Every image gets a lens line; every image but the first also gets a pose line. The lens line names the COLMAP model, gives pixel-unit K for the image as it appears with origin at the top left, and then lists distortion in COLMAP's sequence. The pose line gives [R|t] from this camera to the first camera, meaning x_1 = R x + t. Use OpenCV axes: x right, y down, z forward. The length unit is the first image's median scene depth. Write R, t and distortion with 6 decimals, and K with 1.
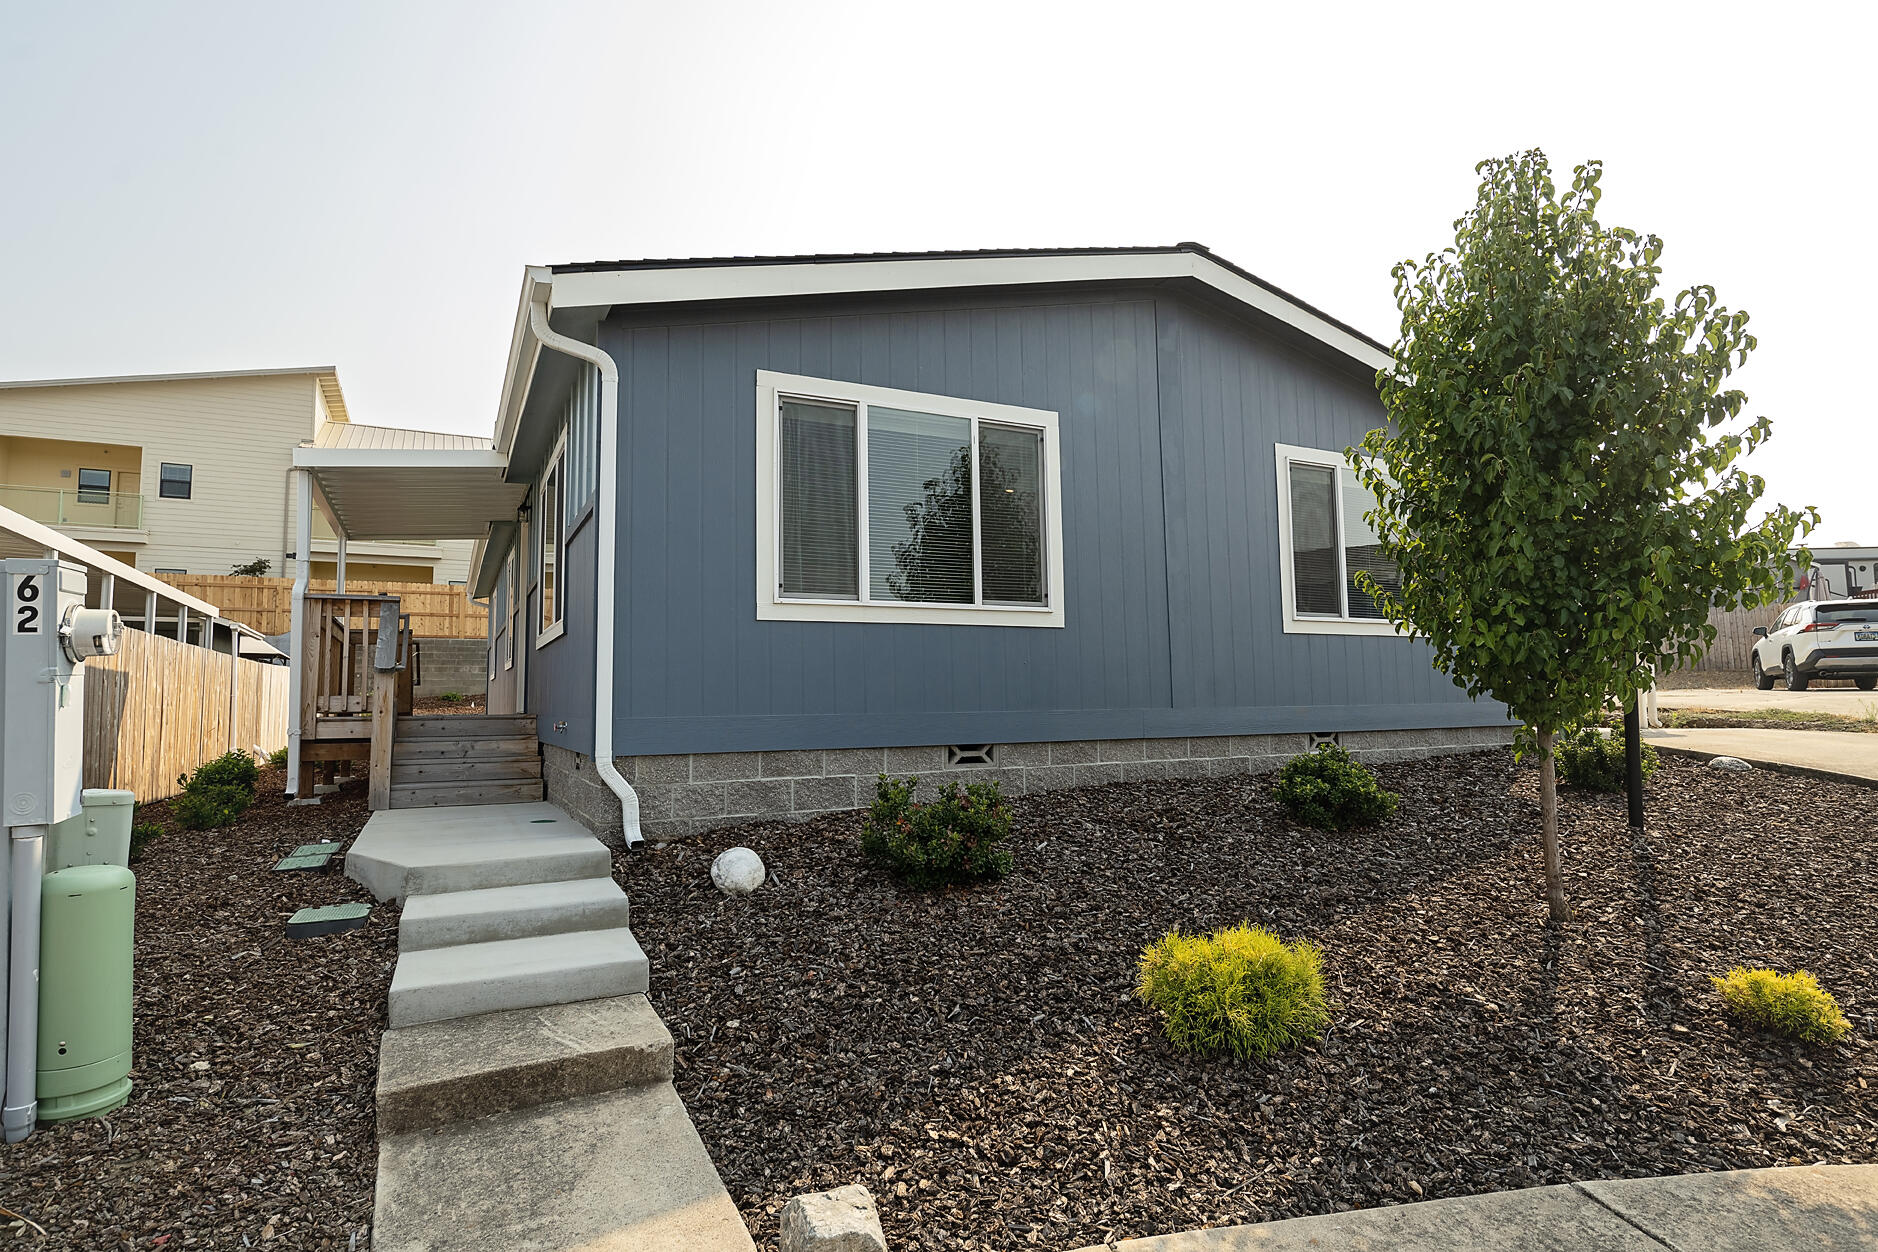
lens RADIAL K [[953.4, 0, 939.0], [0, 953.4, 611.0], [0, 0, 1]] dist [-0.005379, 0.000904]
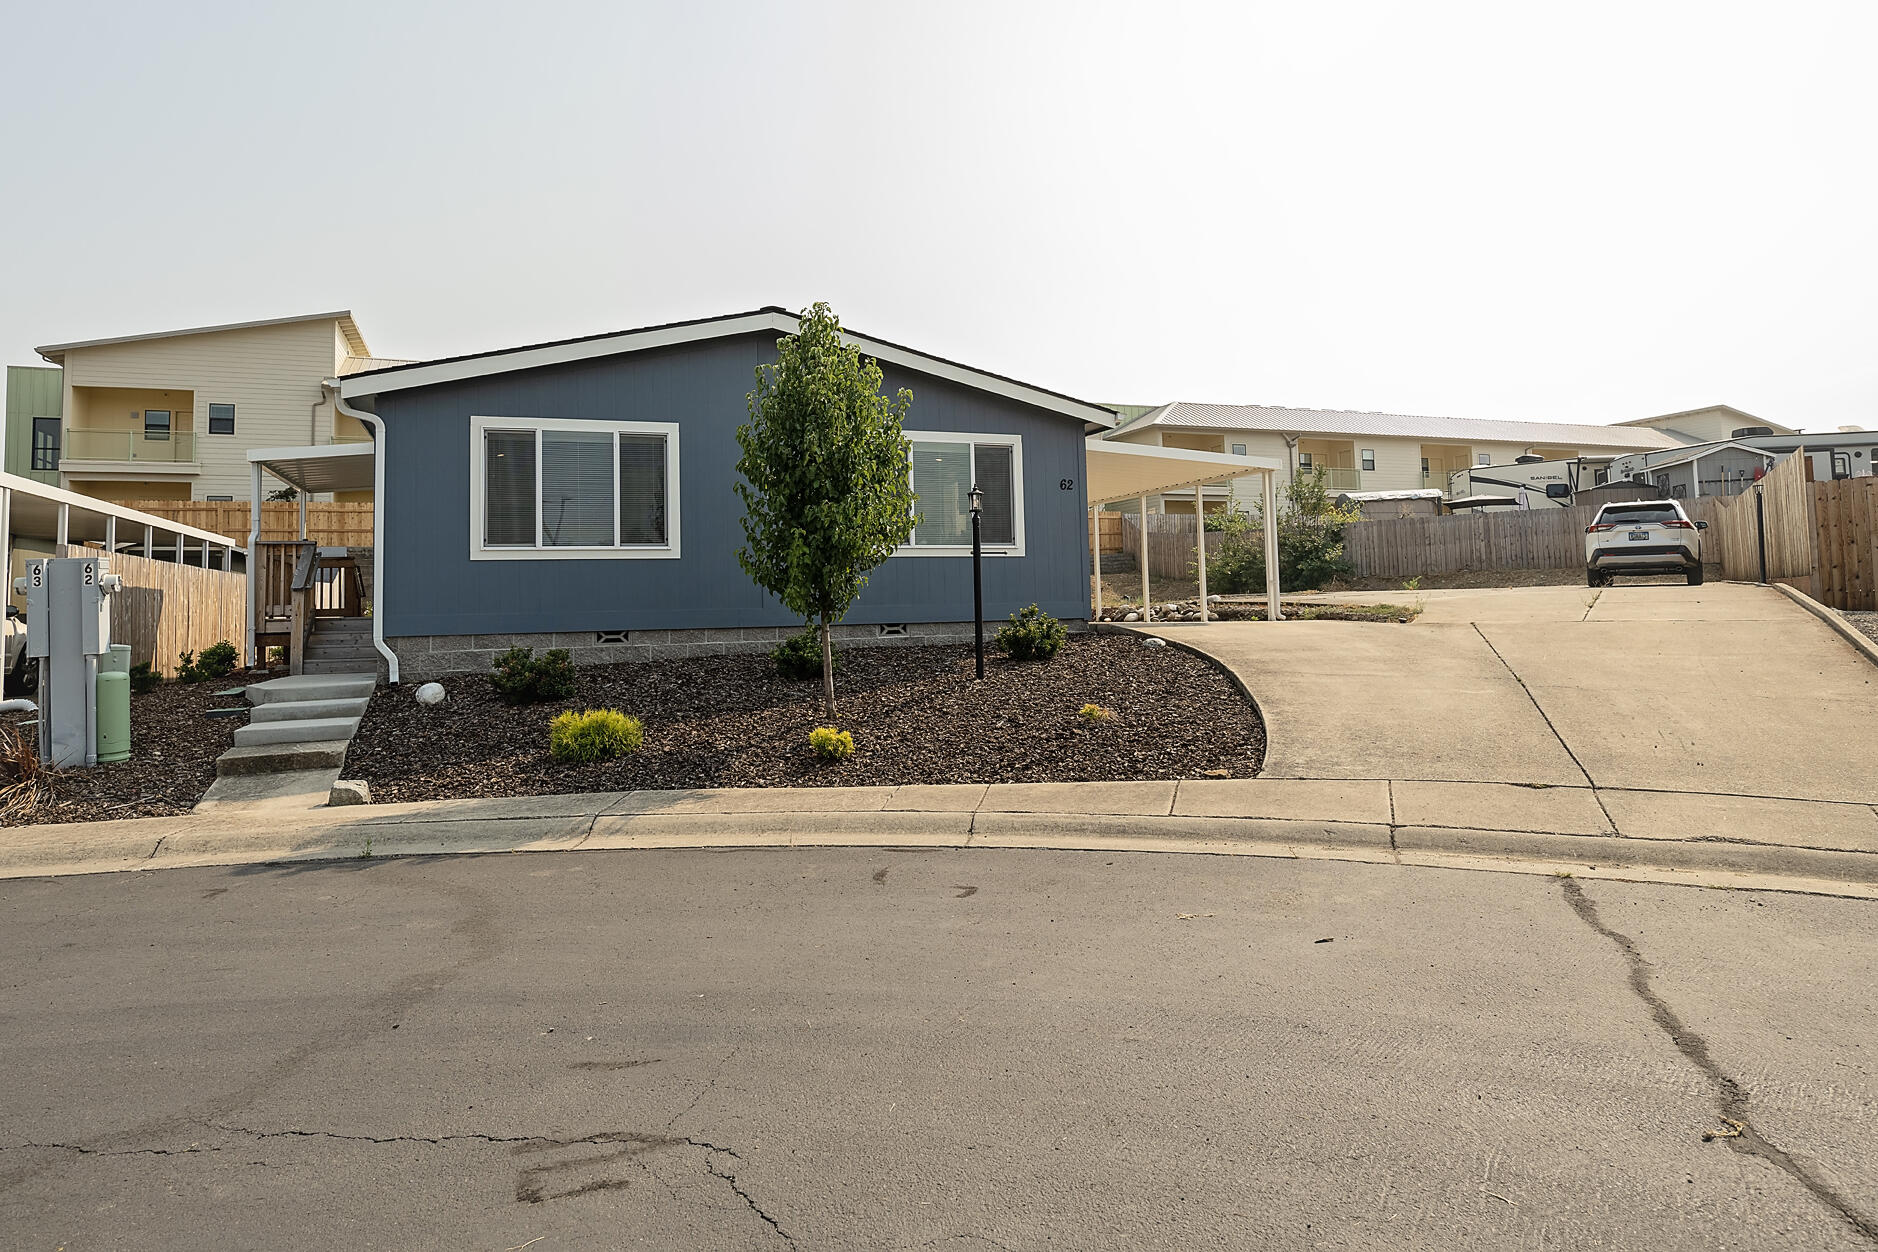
lens RADIAL K [[959.0, 0, 831.8], [0, 959.0, 529.0], [0, 0, 1]] dist [-0.000884, -0.000462]
pose [[0.992597, -0.018806, -0.119988, 0.533568], [0.020807, 0.999664, 0.015441, -0.048132], [0.119657, -0.017823, 0.992655, -0.527084]]
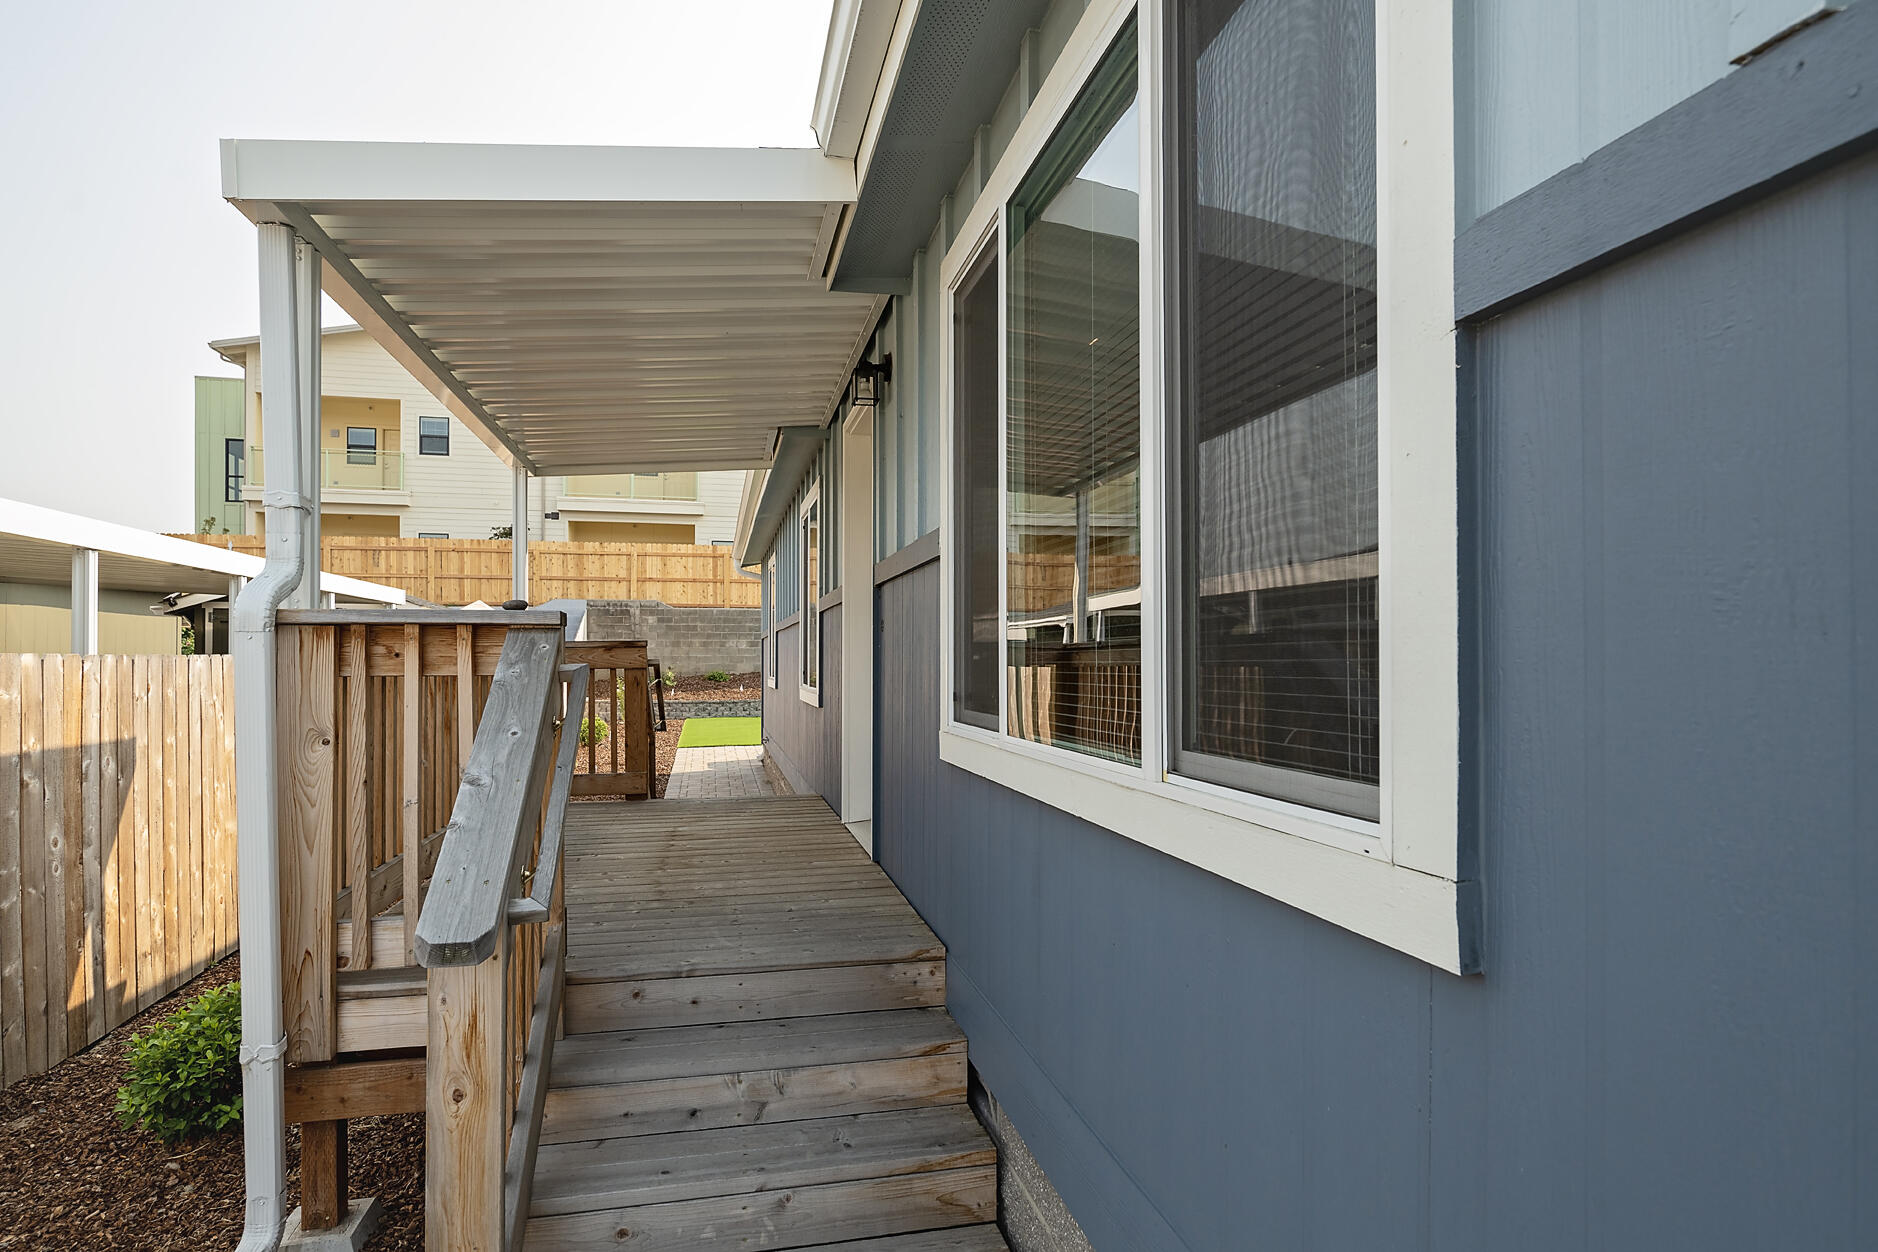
lens RADIAL K [[1045.5, 0, 983.3], [0, 1045.5, 634.6], [0, 0, 1]] dist [-0.008156, 0.000018]
pose [[0.975132, 0.003484, -0.221598, -0.505049], [0.011179, 0.997830, 0.064880, -0.041668], [0.221343, -0.065744, 0.972977, 0.998420]]
